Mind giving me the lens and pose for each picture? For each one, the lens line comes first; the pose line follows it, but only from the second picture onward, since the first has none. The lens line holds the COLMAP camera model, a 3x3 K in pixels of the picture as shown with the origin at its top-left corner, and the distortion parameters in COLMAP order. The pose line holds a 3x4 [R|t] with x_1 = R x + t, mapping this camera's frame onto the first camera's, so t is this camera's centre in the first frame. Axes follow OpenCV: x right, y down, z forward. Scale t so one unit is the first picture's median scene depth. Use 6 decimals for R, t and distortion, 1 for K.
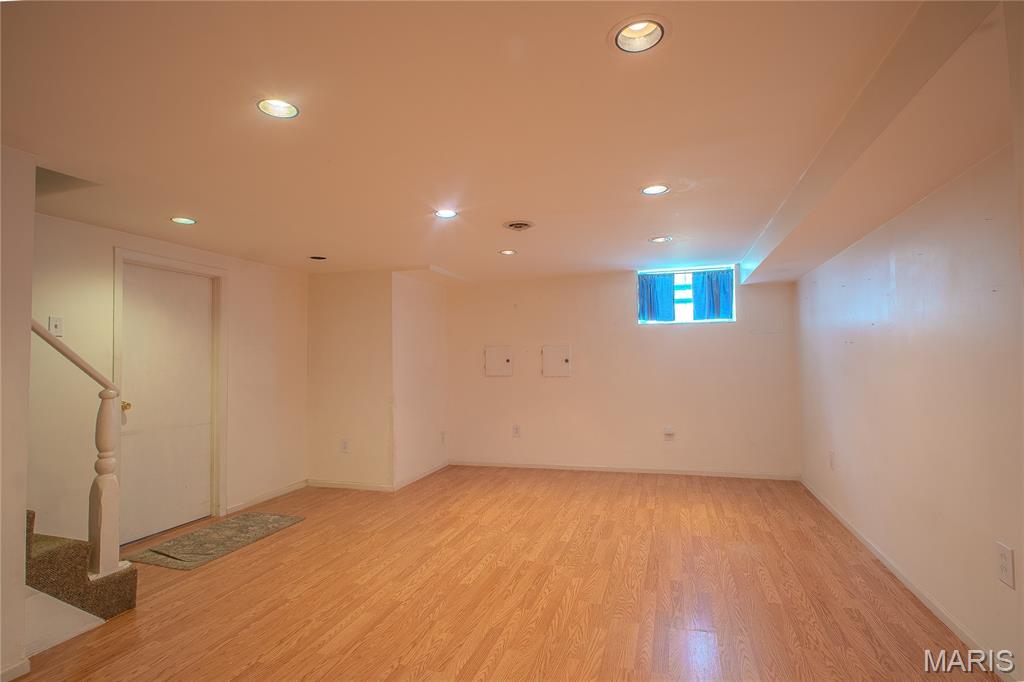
lens RADIAL K [[498.7, 0, 526.5], [0, 498.7, 338.2], [0, 0, 1]] dist [-0.004748, -0.001426]
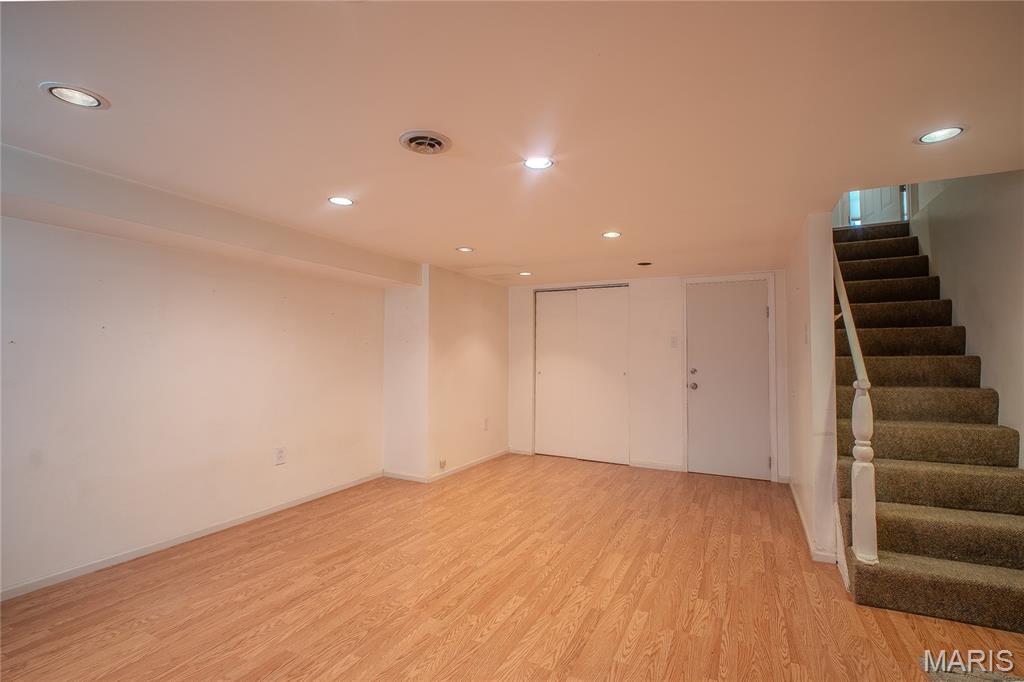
lens RADIAL K [[498.7, 0, 526.5], [0, 498.7, 338.2], [0, 0, 1]] dist [-0.004748, -0.001426]
pose [[-0.989504, 0.023810, 0.142532, -0.277600], [0.011597, 0.996235, -0.085910, 0.091217], [-0.144041, -0.083356, -0.986055, 1.948764]]
